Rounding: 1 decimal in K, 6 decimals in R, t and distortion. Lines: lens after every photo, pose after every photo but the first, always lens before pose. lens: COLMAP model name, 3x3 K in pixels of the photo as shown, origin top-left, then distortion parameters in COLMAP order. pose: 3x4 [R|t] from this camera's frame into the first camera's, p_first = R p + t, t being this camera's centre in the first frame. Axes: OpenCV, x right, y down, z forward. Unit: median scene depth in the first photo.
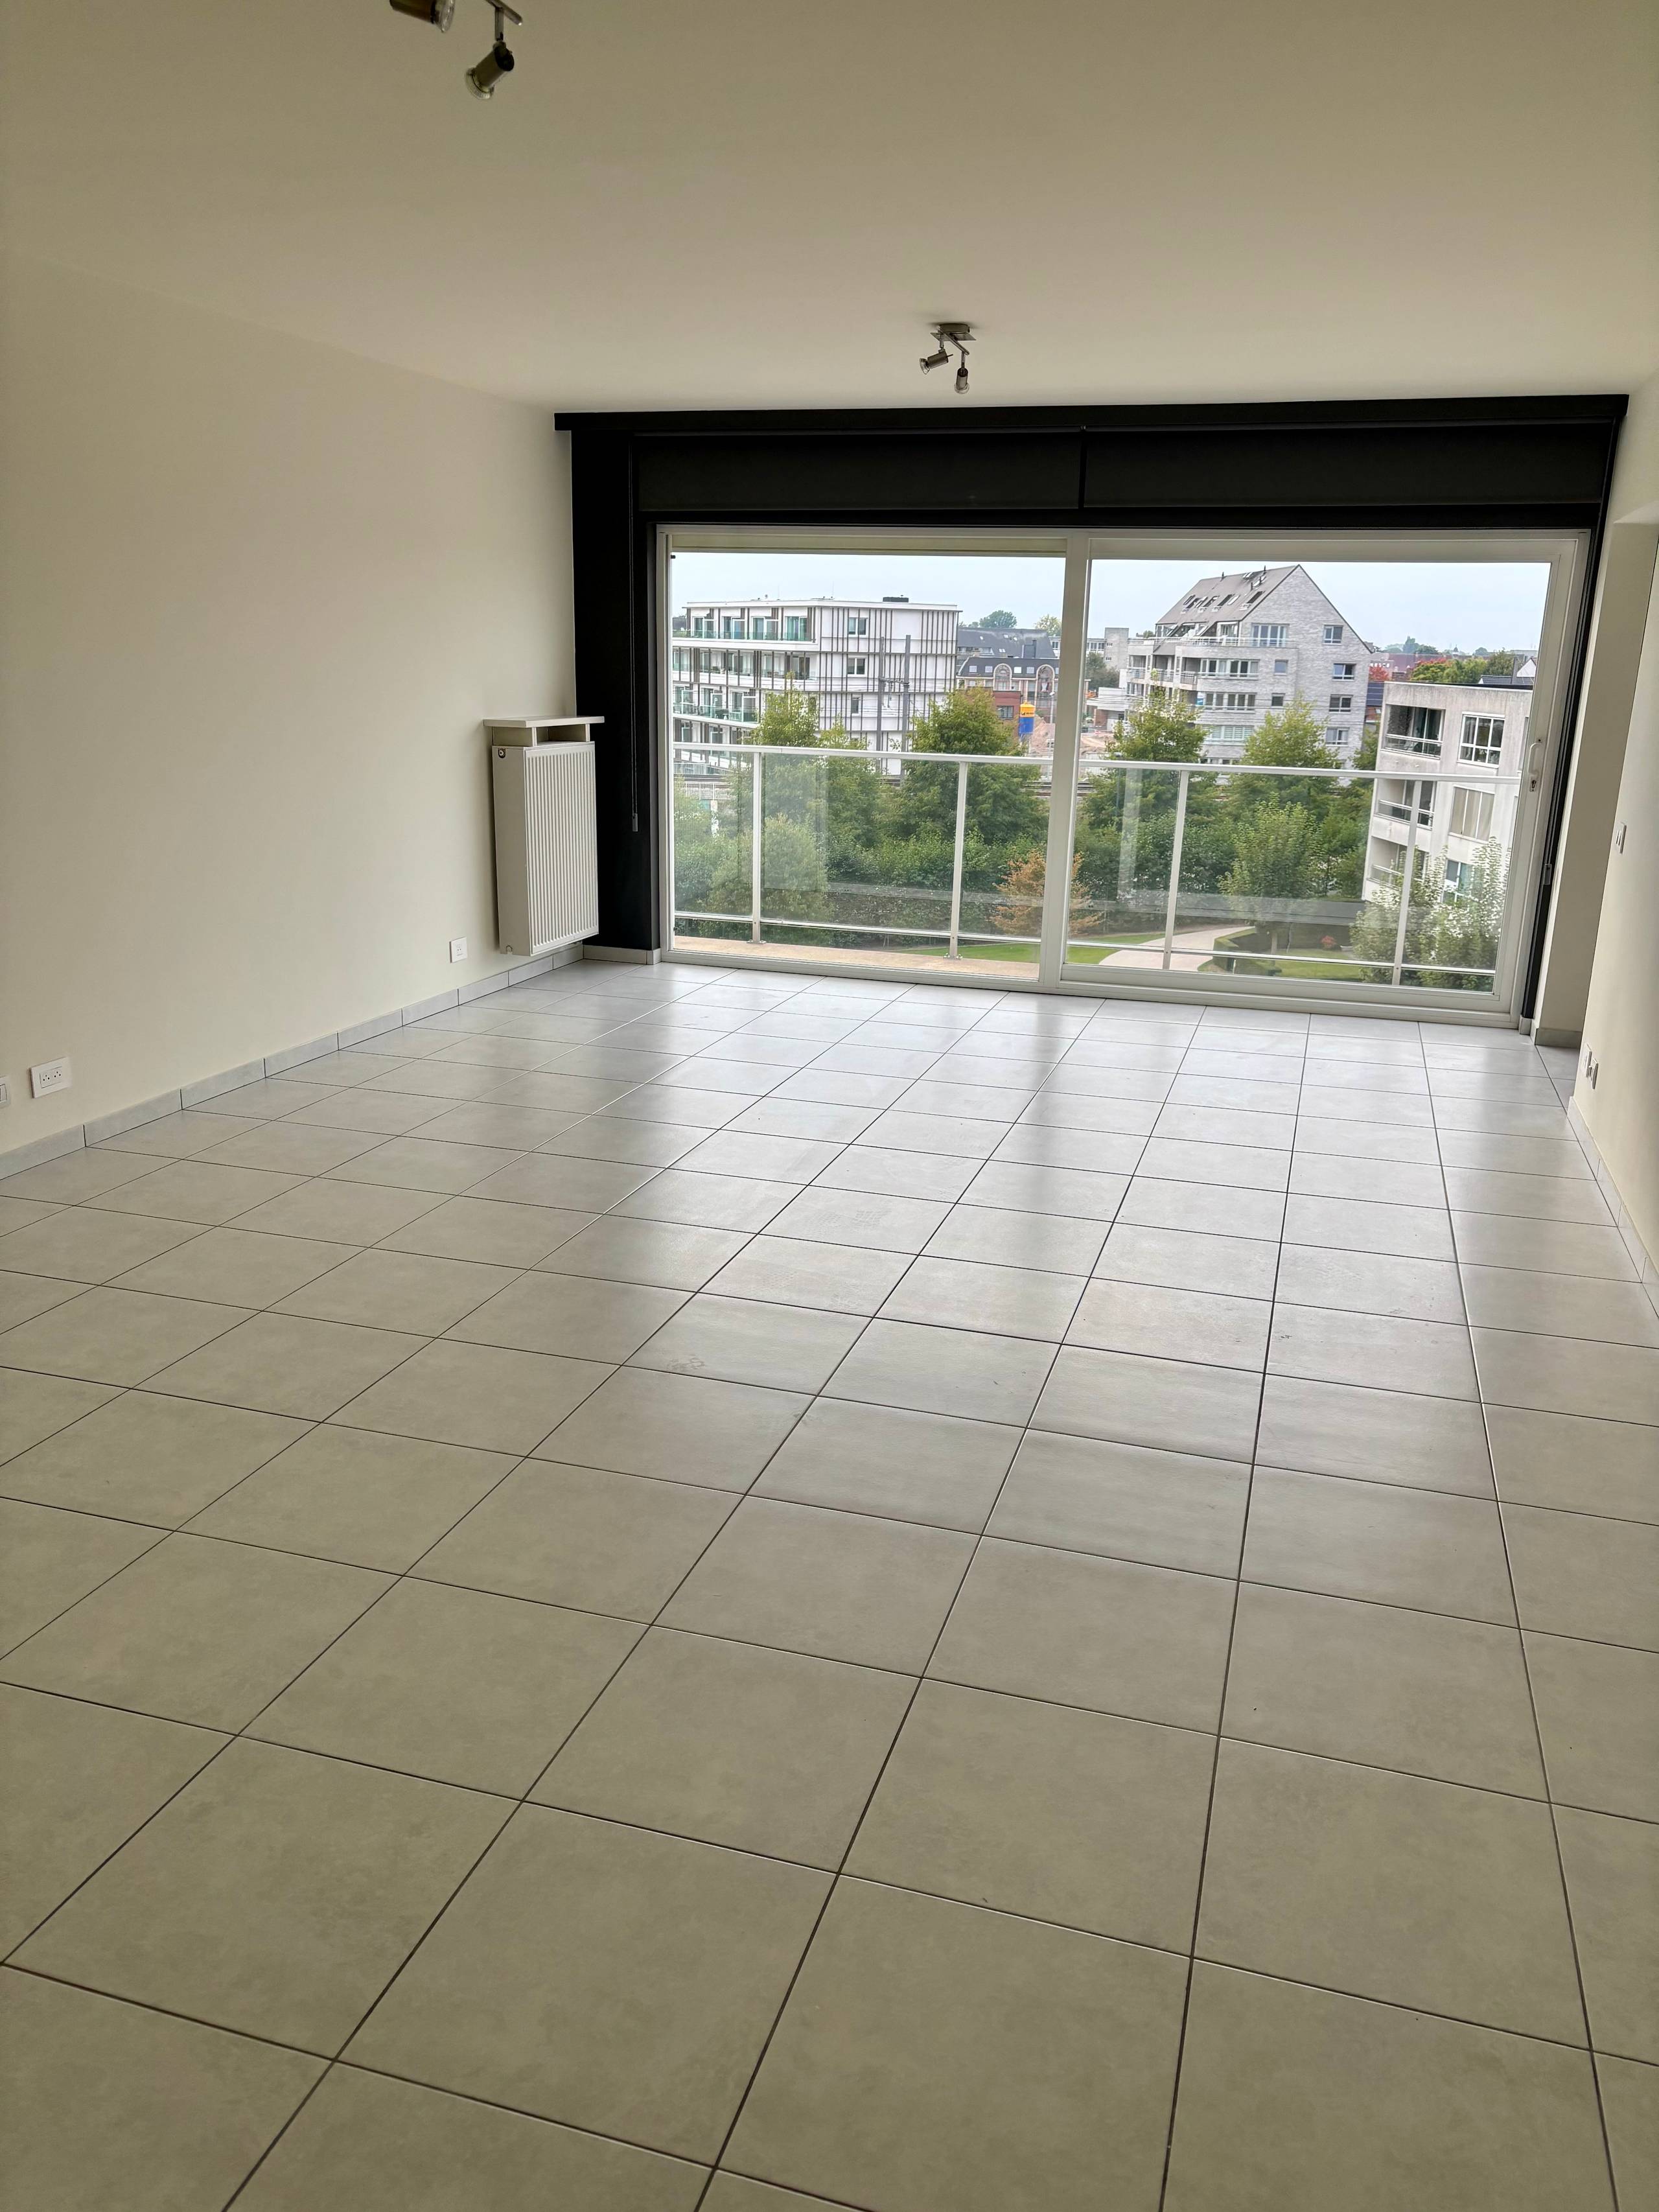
lens RADIAL K [[1678.3, 0, 832.3], [0, 1678.3, 1115.3], [0, 0, 1]] dist [0.021644, 0.002429]
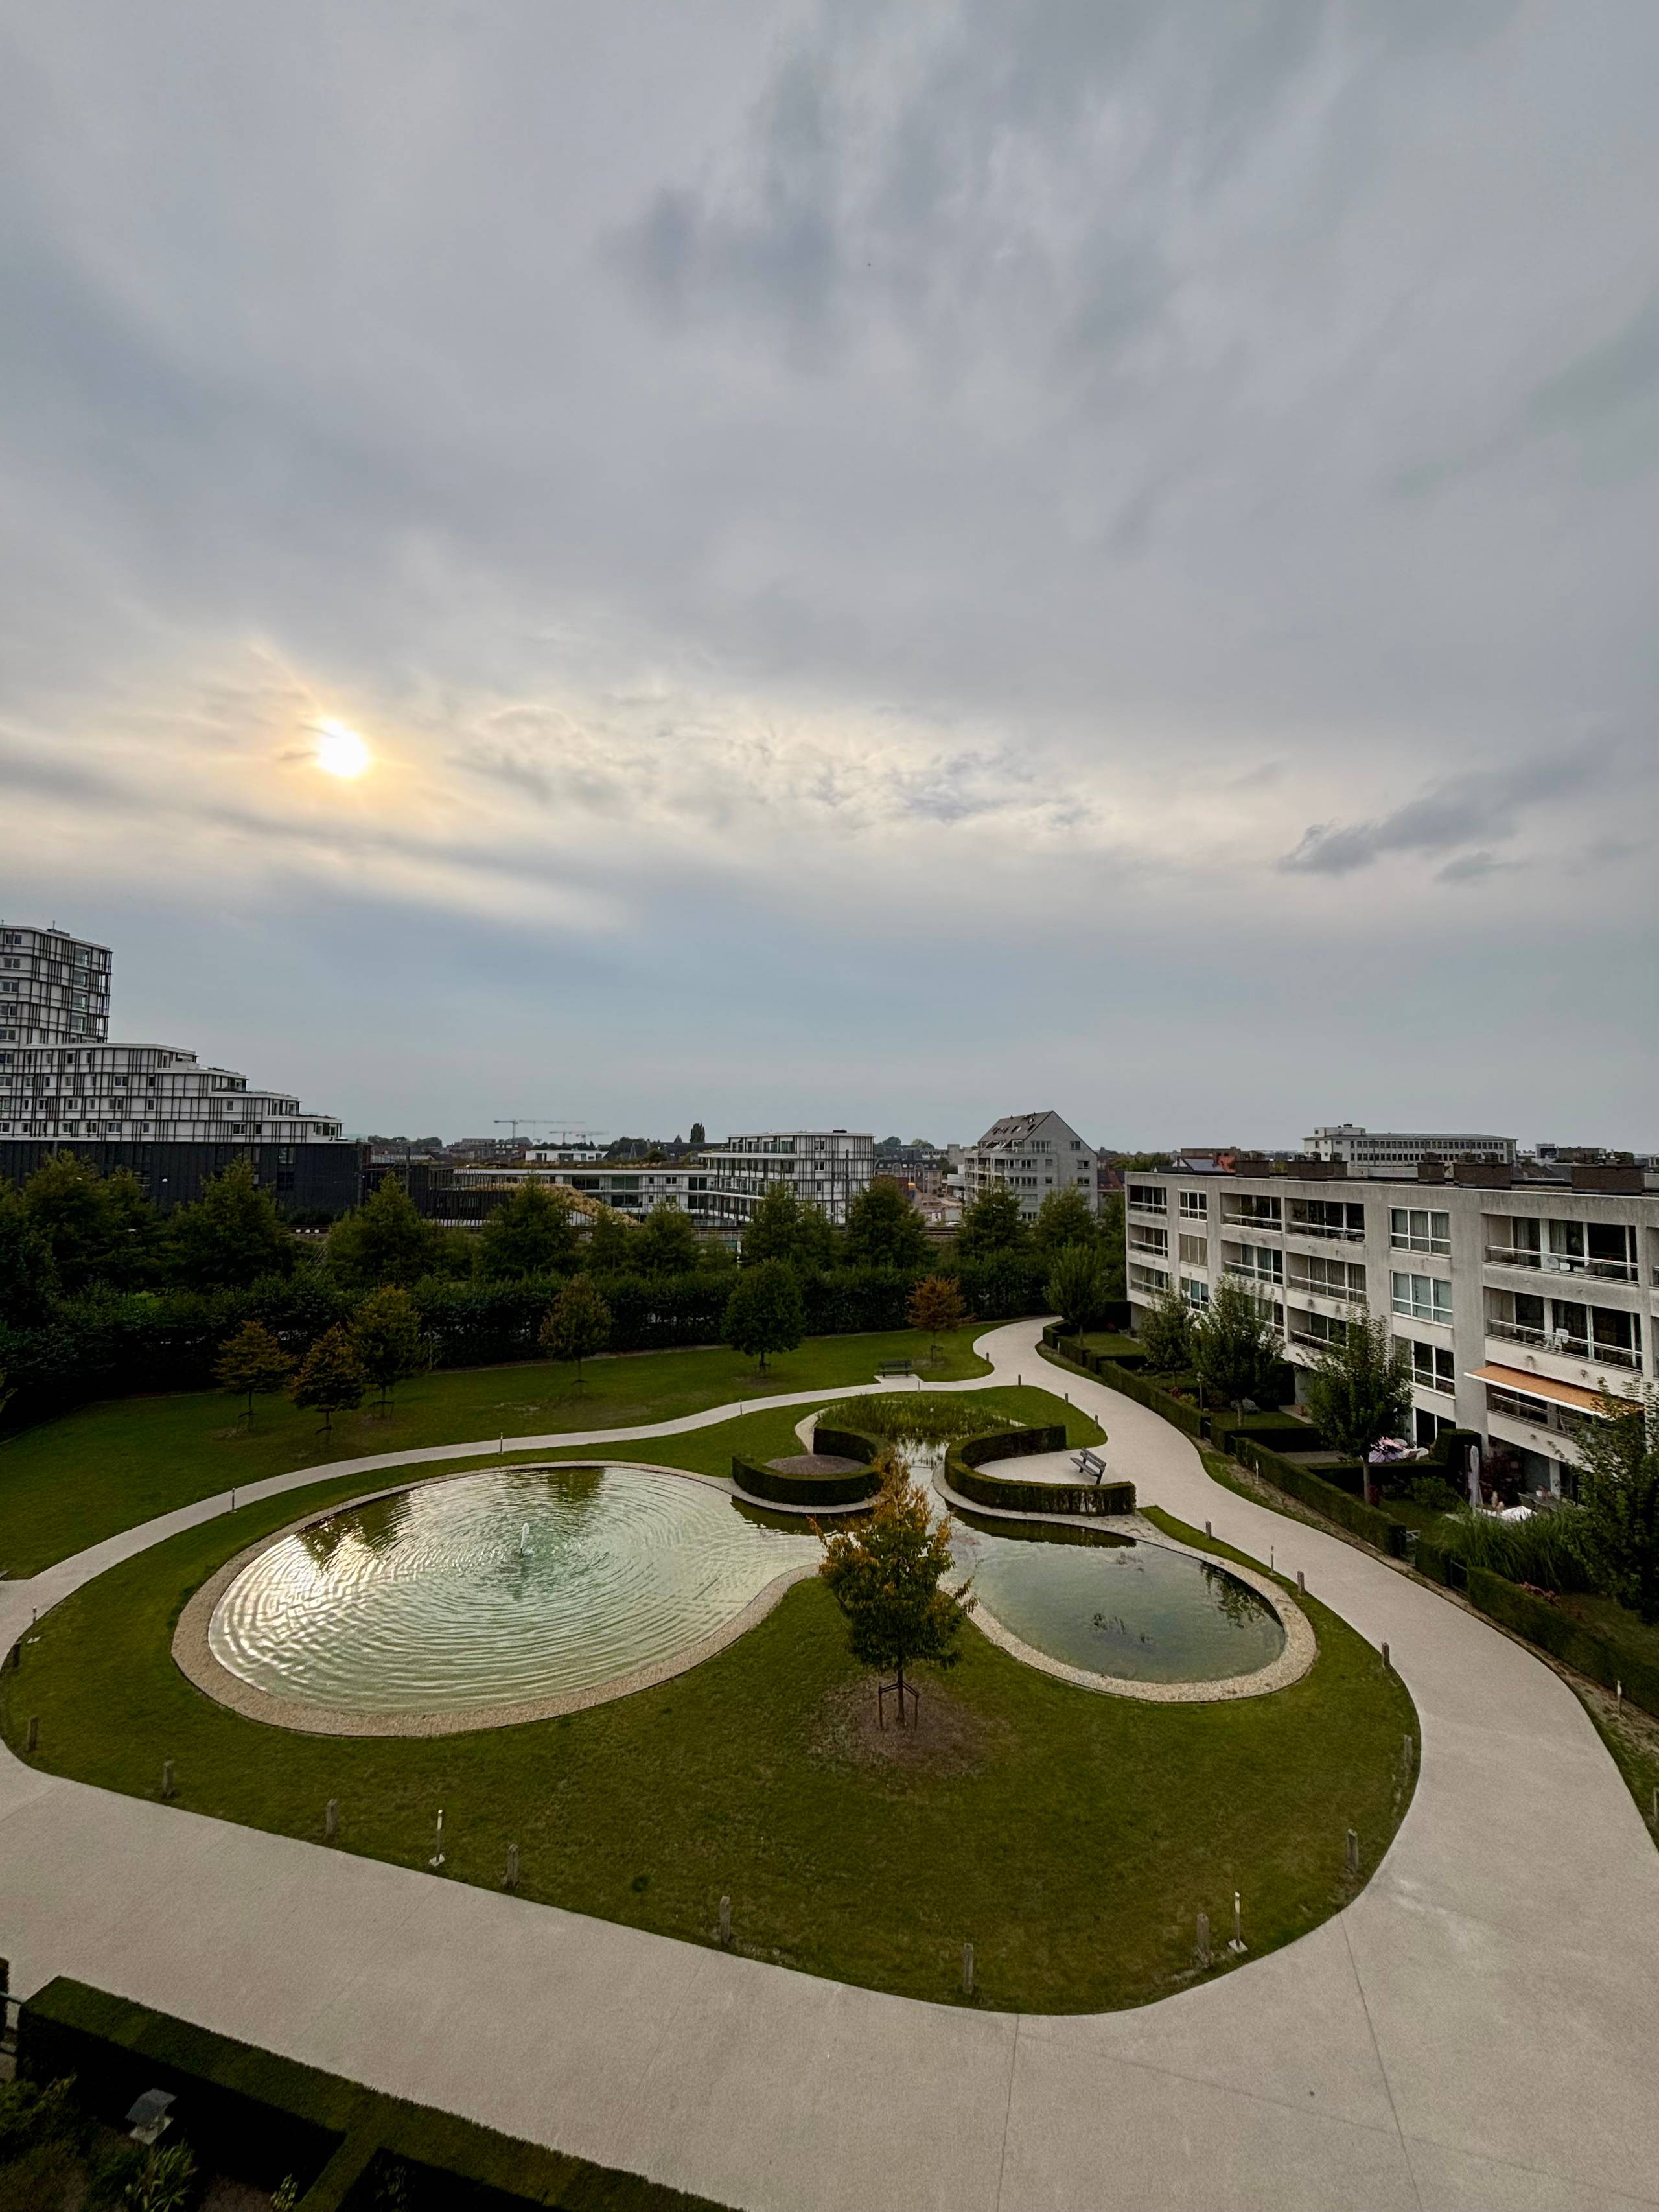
lens RADIAL K [[889.1, 0, 829.9], [0, 889.1, 1105.0], [0, 0, 1]] dist [0.000368, -0.001284]
pose [[0.999577, -0.013544, 0.025744, 0.244403], [0.021122, 0.946437, -0.322198, -2.395307], [-0.020001, 0.322605, 0.946322, 8.285864]]
